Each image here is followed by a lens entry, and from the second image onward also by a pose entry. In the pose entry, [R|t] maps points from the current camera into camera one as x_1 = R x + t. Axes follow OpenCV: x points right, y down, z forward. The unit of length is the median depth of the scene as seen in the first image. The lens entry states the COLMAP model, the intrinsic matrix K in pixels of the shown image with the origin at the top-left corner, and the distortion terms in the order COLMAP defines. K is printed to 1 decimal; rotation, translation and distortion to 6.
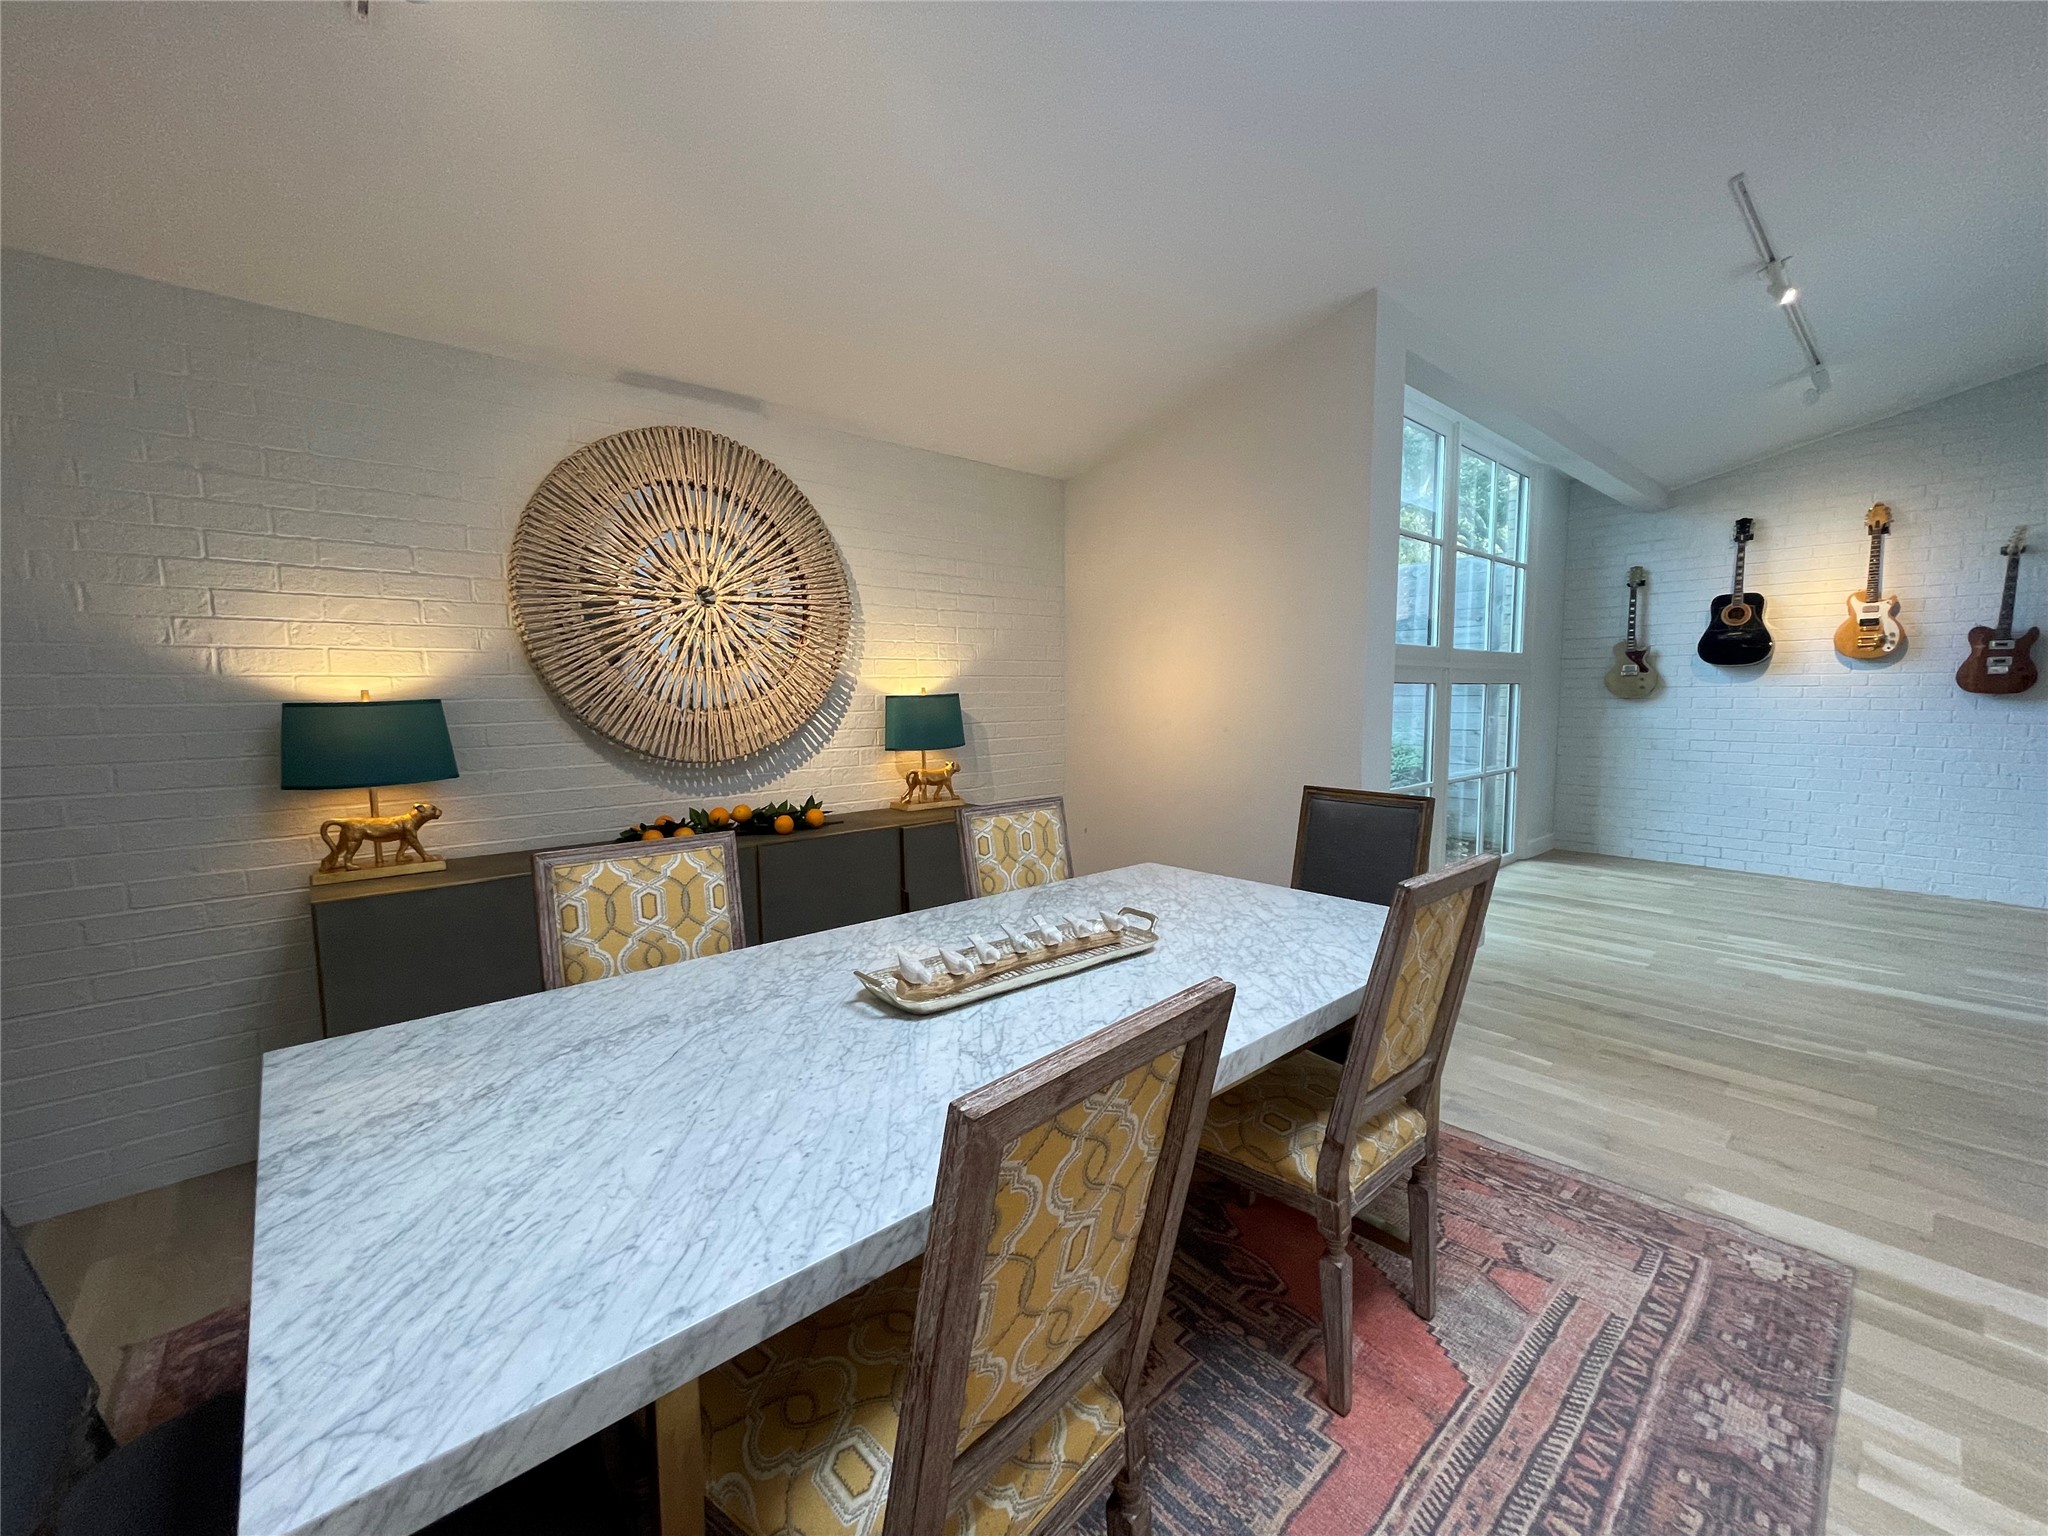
lens RADIAL K [[824.5, 0, 1028.5], [0, 824.5, 765.7], [0, 0, 1]] dist [-0.000974, -0.000472]
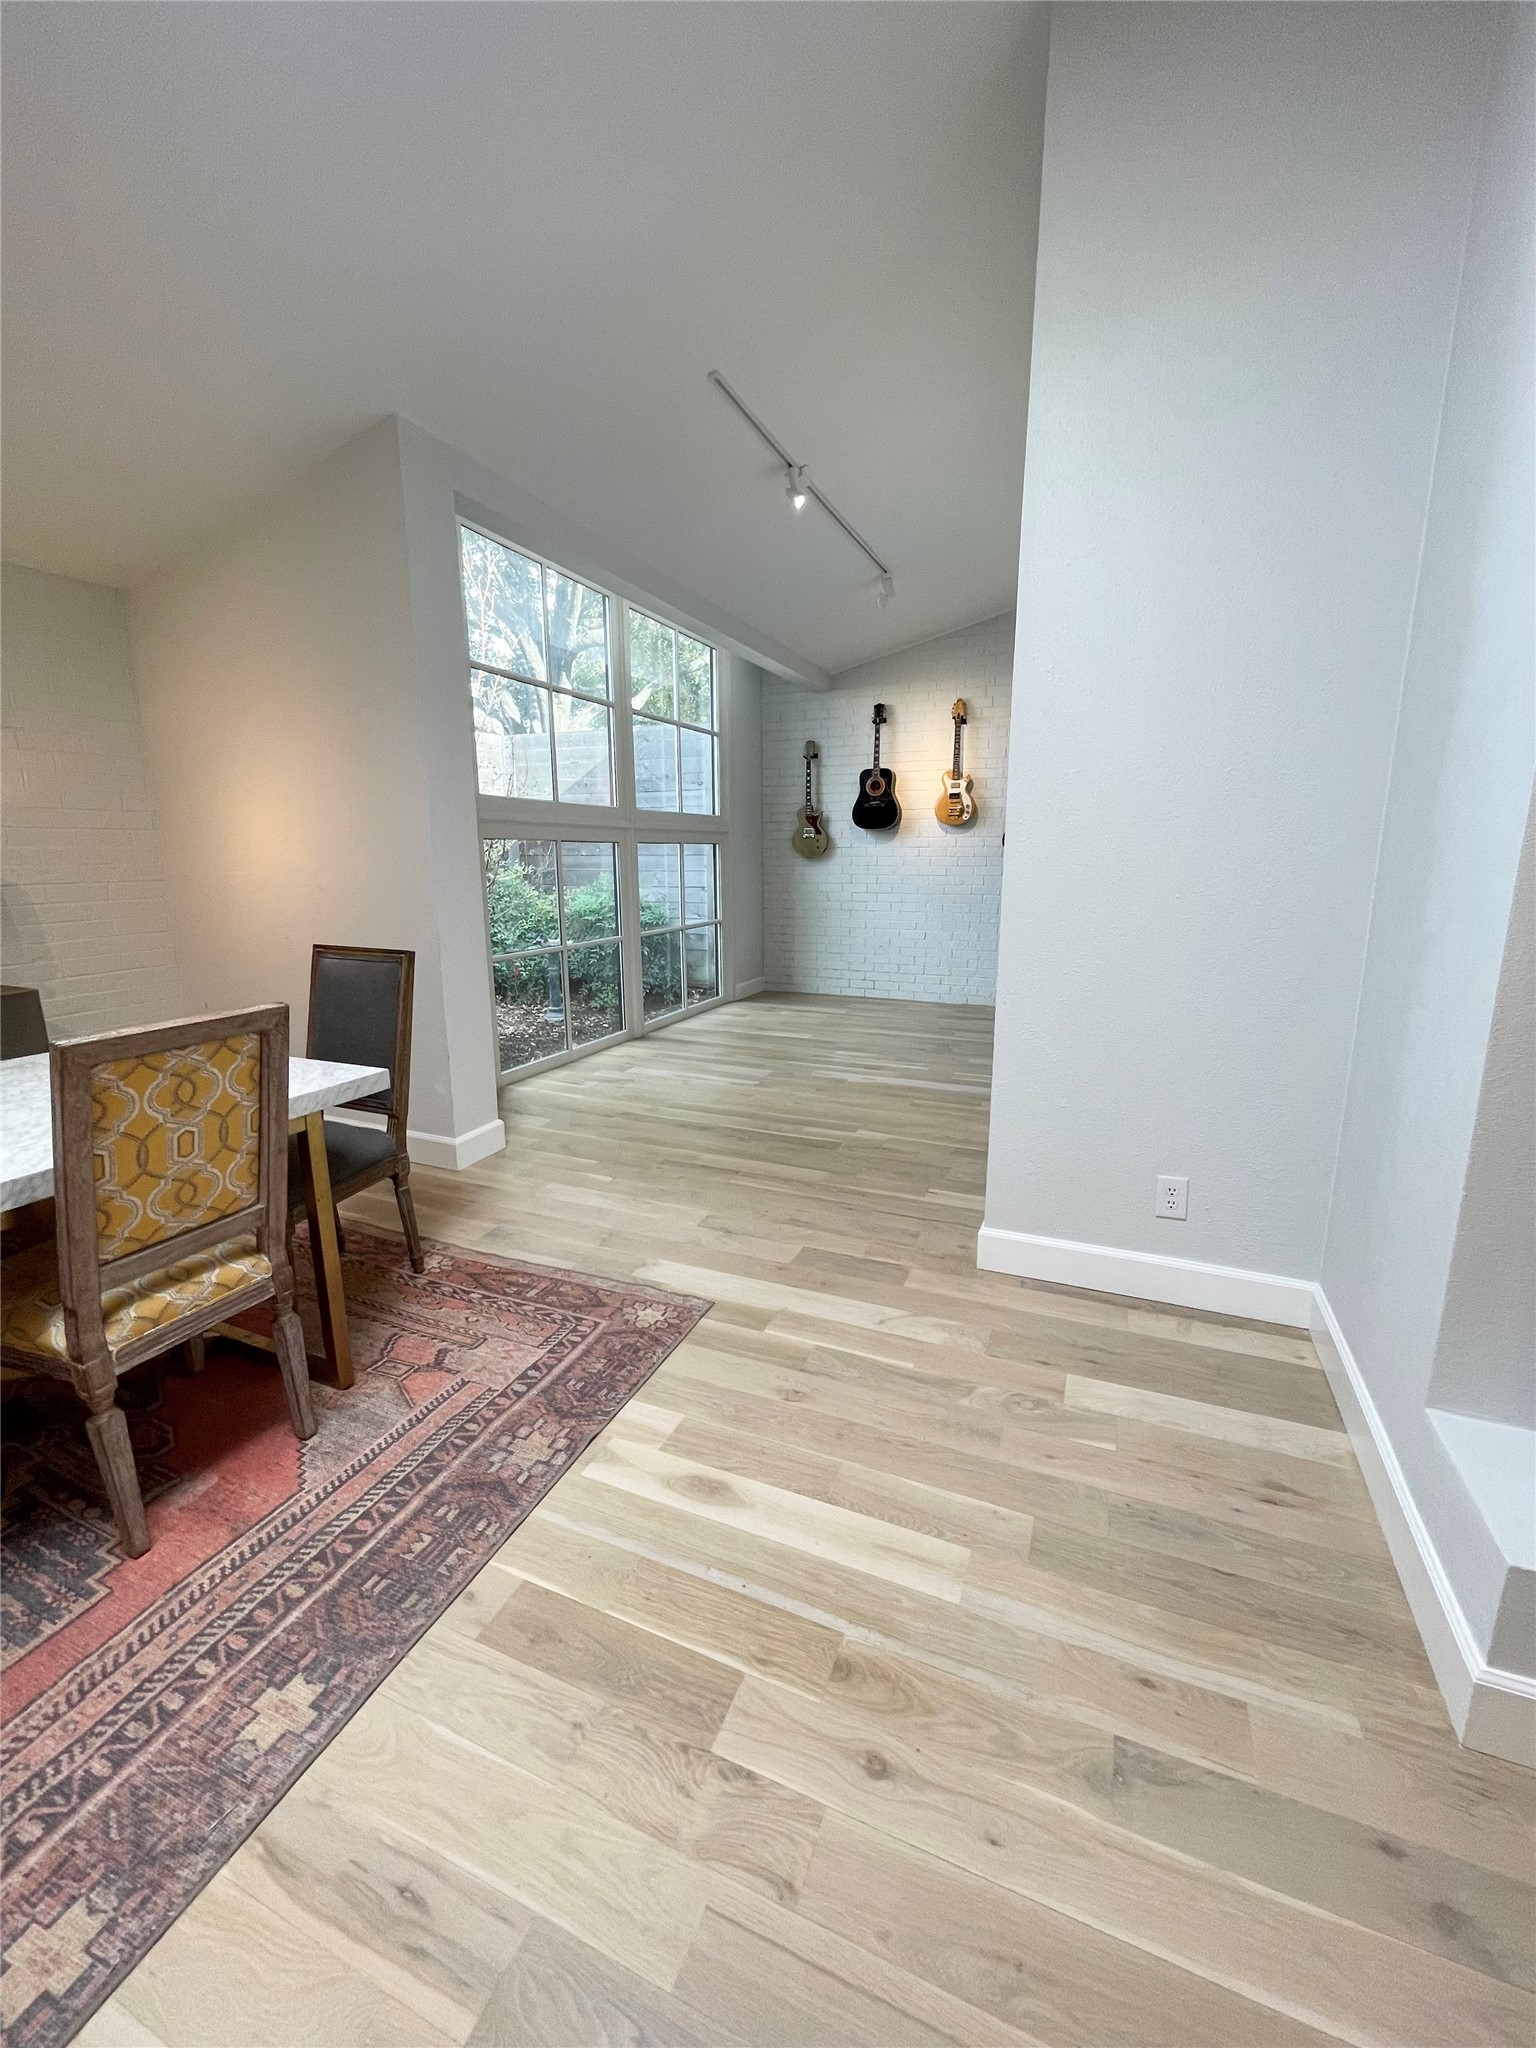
lens RADIAL K [[824.5, 0, 767.3], [0, 824.5, 1020.2], [0, 0, 1]] dist [-0.000974, -0.000472]
pose [[0.906668, -0.081598, 0.413877, 0.298651], [0.035557, 0.992405, 0.117763, 0.012543], [-0.420343, -0.092056, 0.902683, -0.080721]]
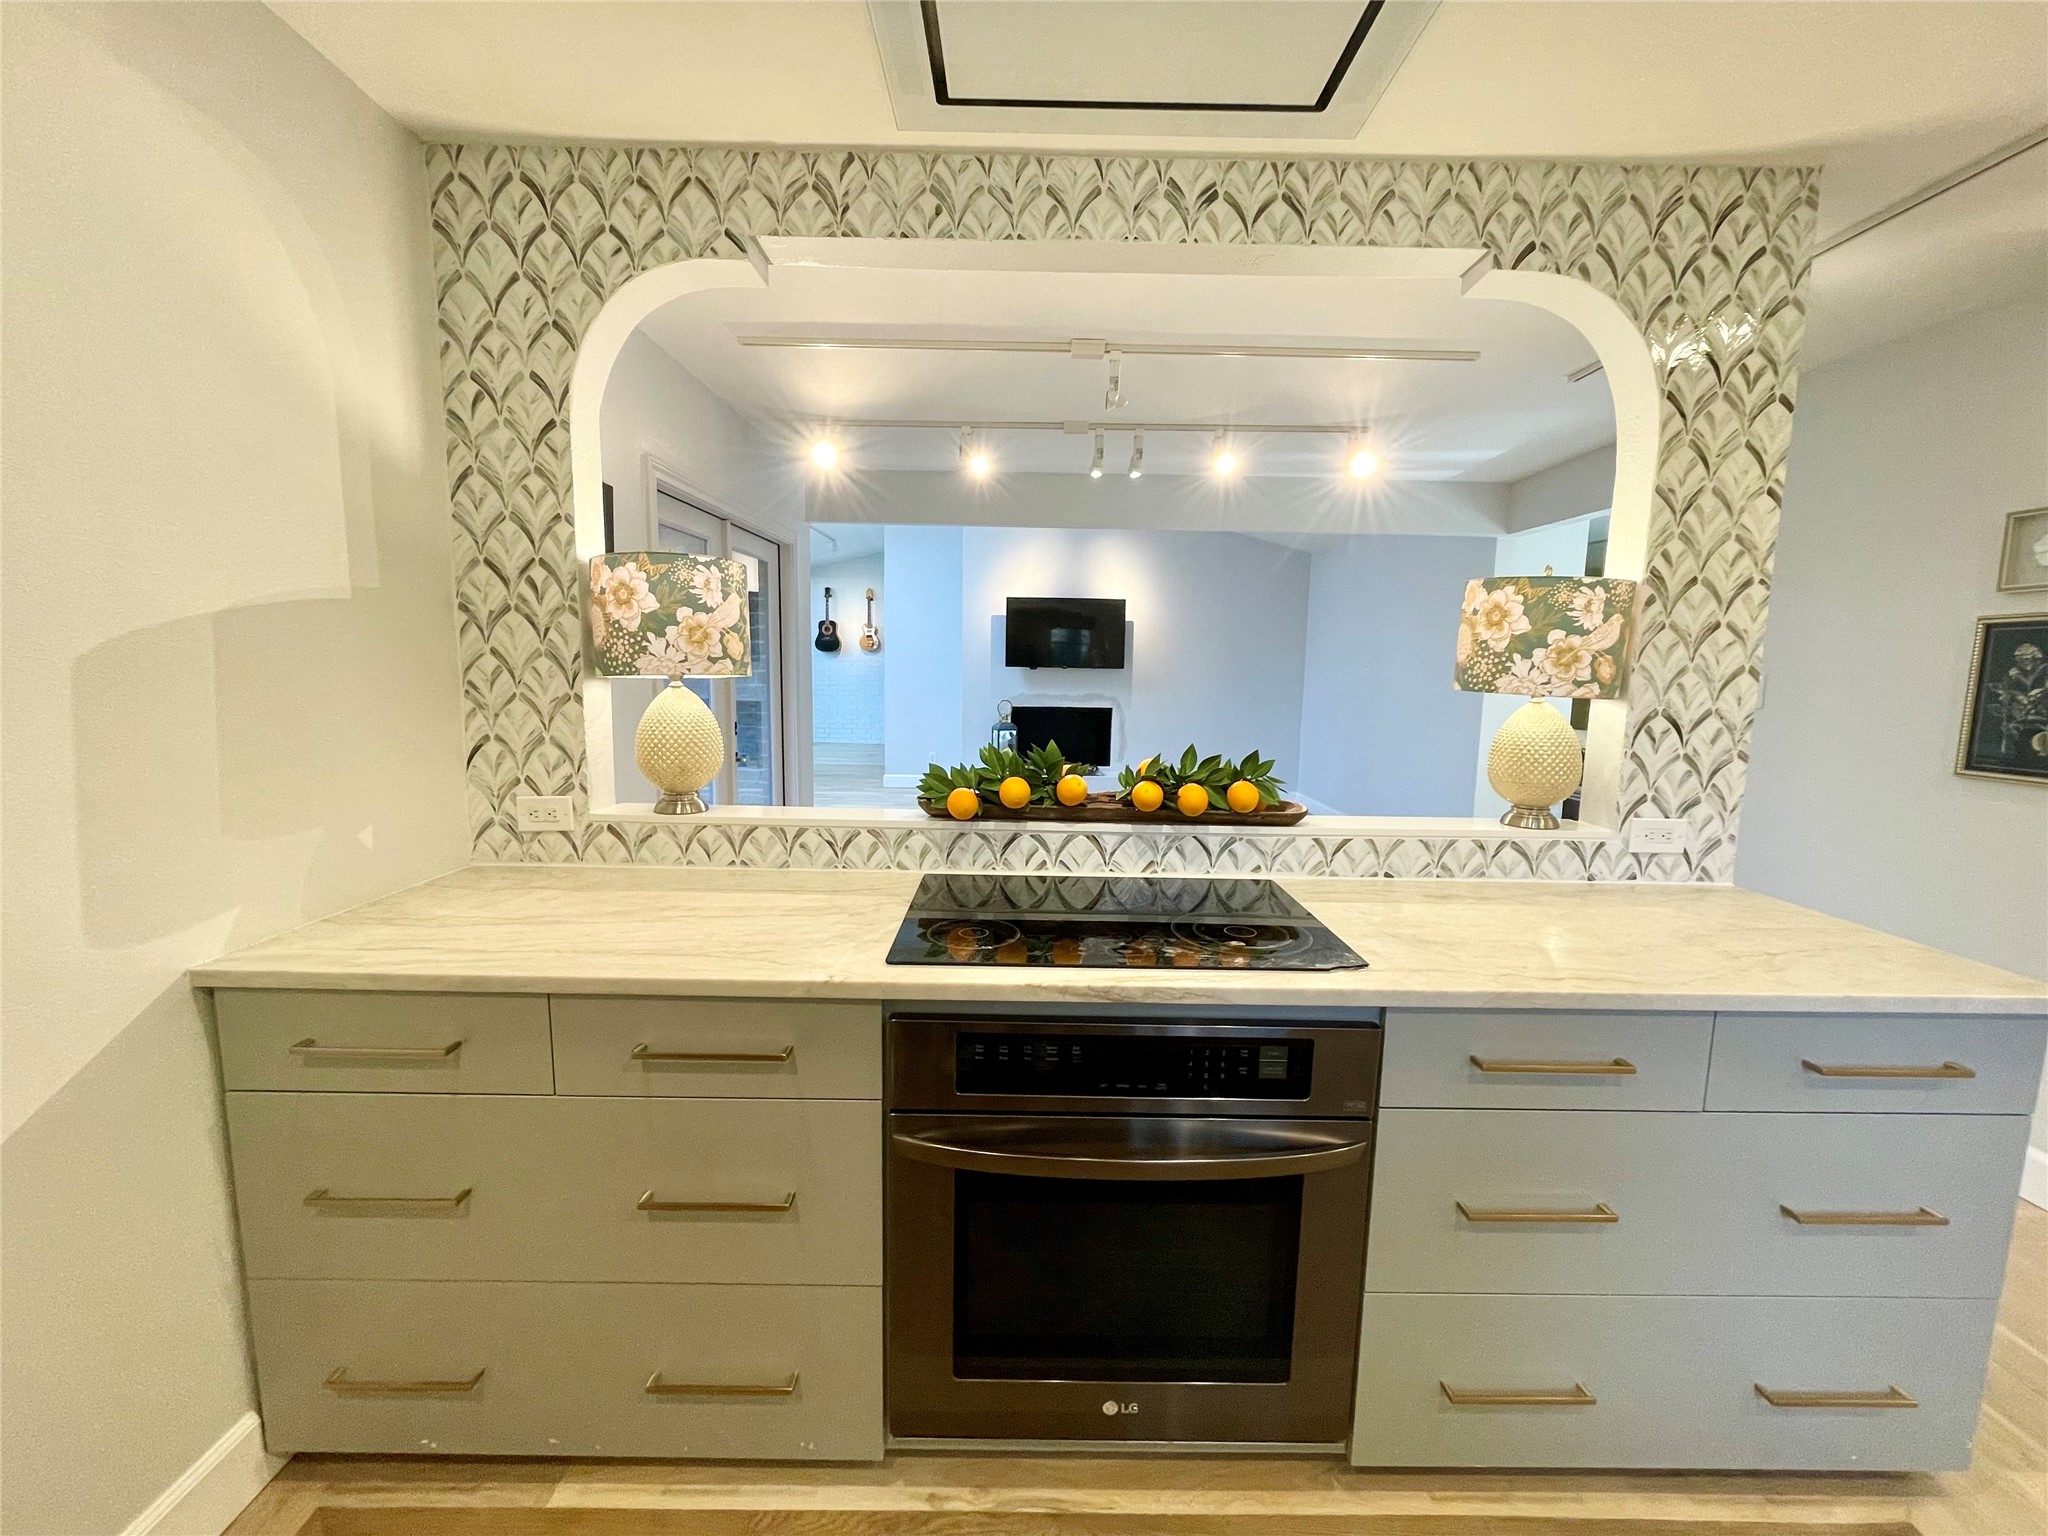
lens RADIAL K [[824.5, 0, 1024.4], [0, 824.5, 770.5], [0, 0, 1]] dist [-0.000974, -0.000472]
pose [[0.663635, -0.080996, 0.743659, -0.795175], [0.047935, 0.996682, 0.065778, 0.126933], [-0.746519, -0.008005, 0.665316, -1.457812]]
